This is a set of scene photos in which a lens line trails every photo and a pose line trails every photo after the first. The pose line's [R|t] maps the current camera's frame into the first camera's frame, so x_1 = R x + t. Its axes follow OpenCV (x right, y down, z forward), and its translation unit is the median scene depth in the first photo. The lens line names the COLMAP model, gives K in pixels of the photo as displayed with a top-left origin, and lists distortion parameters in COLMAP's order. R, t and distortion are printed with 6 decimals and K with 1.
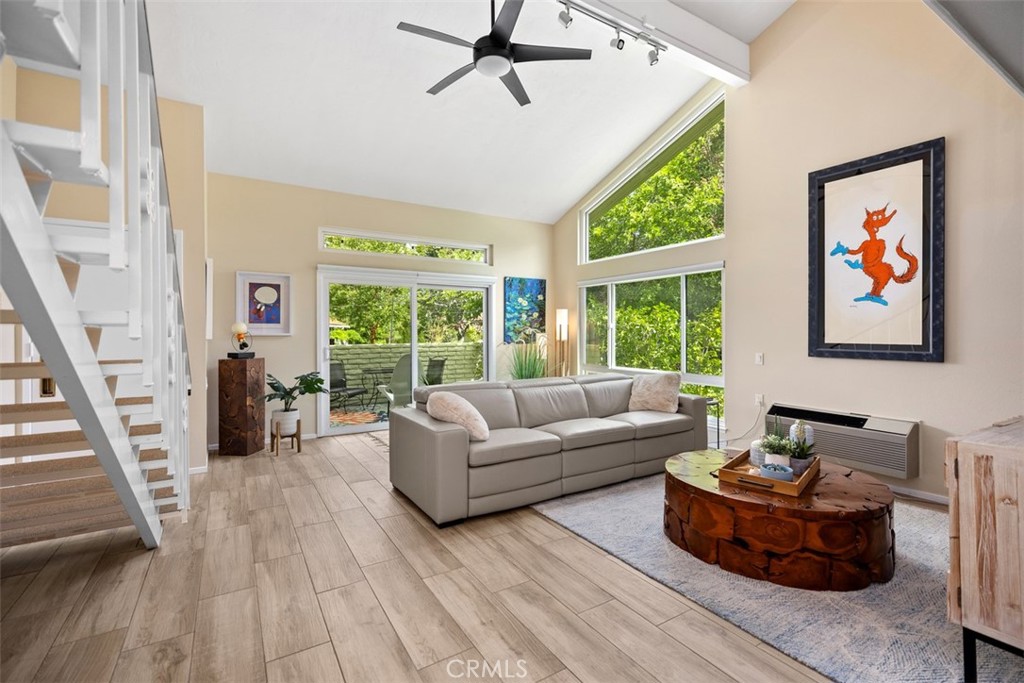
lens RADIAL K [[465.5, 0, 515.8], [0, 465.5, 335.5], [0, 0, 1]] dist [0.008575, 0.000101]
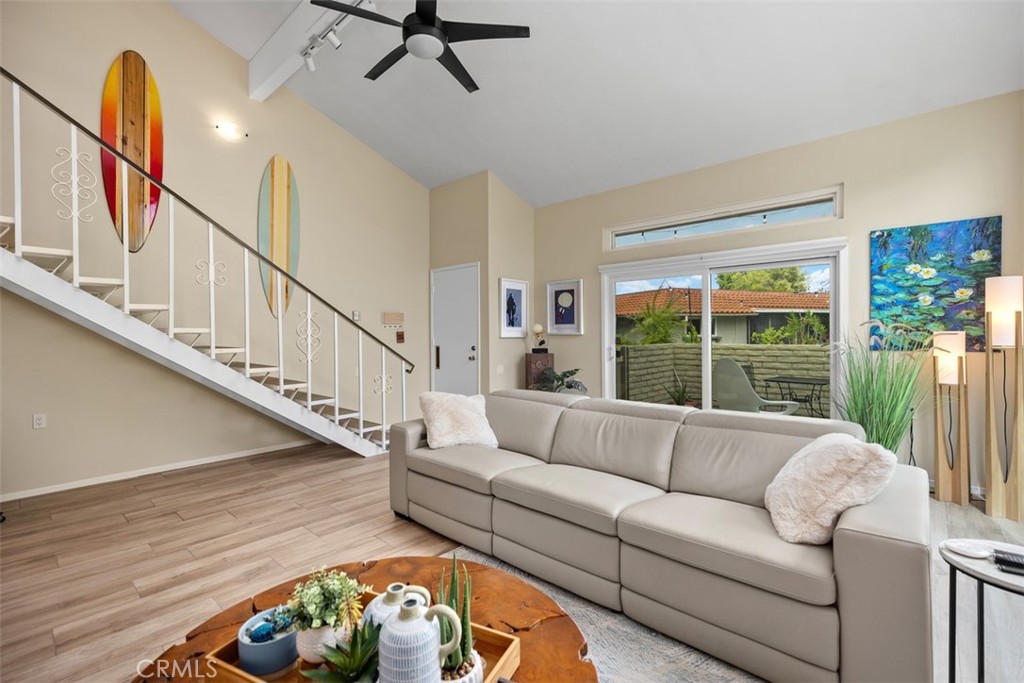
lens RADIAL K [[465.5, 0, 509.3], [0, 465.5, 338.1], [0, 0, 1]] dist [0.008575, 0.000101]
pose [[0.253999, 0.012651, -0.967122, 0.420668], [0.002268, 0.999904, 0.013675, -0.005608], [0.967202, -0.005667, 0.253946, 0.434899]]
